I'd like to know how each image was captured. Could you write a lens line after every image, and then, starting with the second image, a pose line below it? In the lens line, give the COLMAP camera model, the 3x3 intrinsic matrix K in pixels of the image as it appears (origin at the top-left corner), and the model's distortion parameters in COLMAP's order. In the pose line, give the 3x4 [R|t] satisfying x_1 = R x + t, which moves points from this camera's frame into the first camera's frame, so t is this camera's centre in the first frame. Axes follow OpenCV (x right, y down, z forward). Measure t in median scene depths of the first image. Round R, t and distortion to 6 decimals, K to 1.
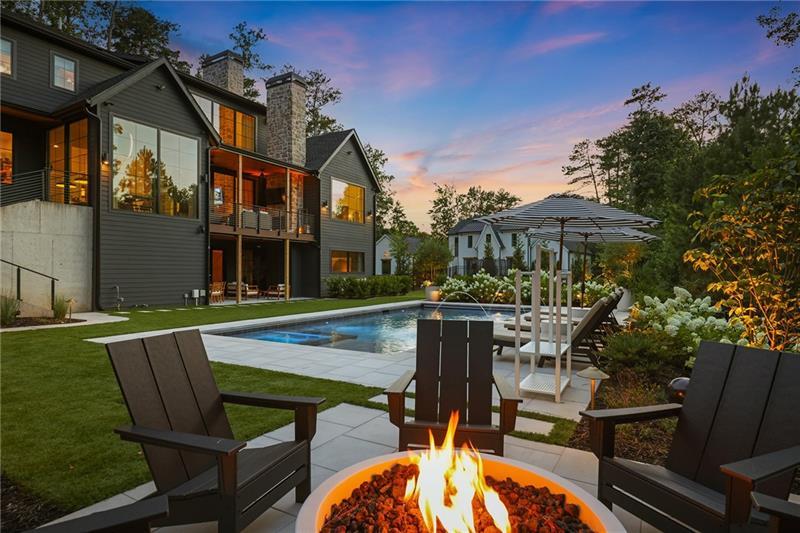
lens RADIAL K [[449.3, 0, 399.5], [0, 449.3, 268.6], [0, 0, 1]] dist [0.002009, 0.000317]
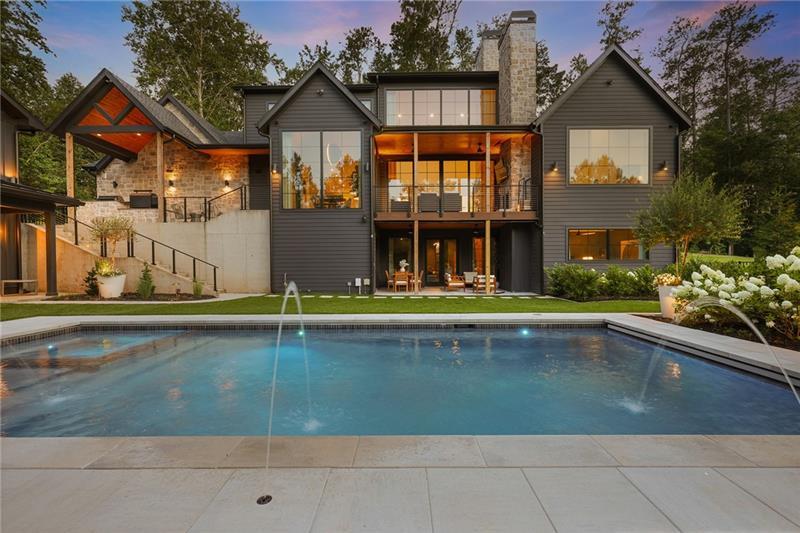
lens RADIAL K [[360.0, 0, 398.8], [0, 360.0, 269.8], [0, 0, 1]] dist [-0.011716, 0.000395]
pose [[0.479984, 0.007924, -0.877241, 0.267521], [0.011433, 0.999818, 0.015287, 0.014073], [0.877203, -0.017368, 0.479806, 0.595314]]
